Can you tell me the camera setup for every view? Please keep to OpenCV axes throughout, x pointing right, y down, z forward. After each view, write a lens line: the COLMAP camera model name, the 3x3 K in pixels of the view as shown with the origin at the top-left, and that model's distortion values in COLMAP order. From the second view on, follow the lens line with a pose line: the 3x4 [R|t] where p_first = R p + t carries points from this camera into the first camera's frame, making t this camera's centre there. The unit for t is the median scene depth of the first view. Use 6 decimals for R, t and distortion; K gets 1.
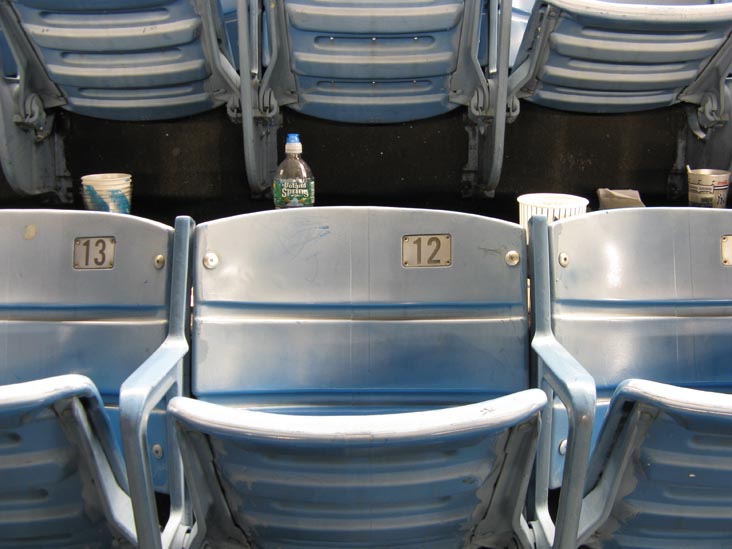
lens RADIAL K [[801.2, 0, 355.1], [0, 801.2, 251.3], [0, 0, 1]] dist [-0.125830, 0.000000]
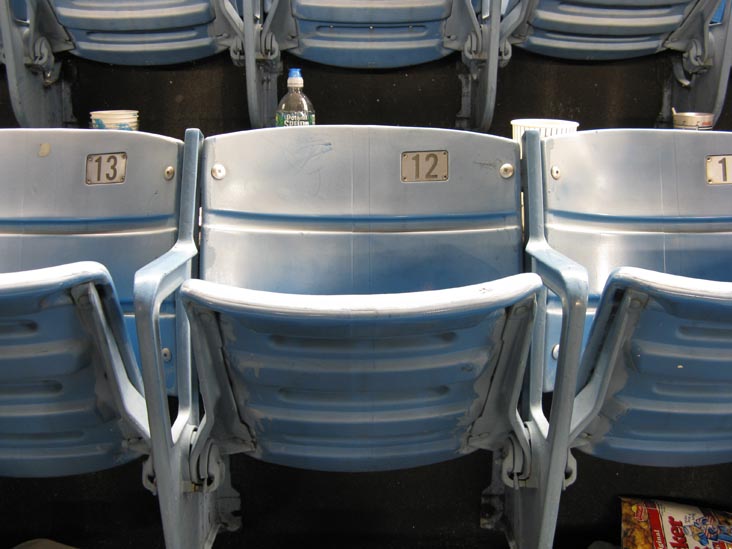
lens RADIAL K [[785.7, 0, 347.4], [0, 785.7, 251.1], [0, 0, 1]] dist [-0.117663, 0.000000]
pose [[0.999986, 0.003609, 0.003986, -0.015574], [-0.003634, 0.999974, 0.006174, 0.105696], [-0.003964, -0.006189, 0.999973, -0.025476]]
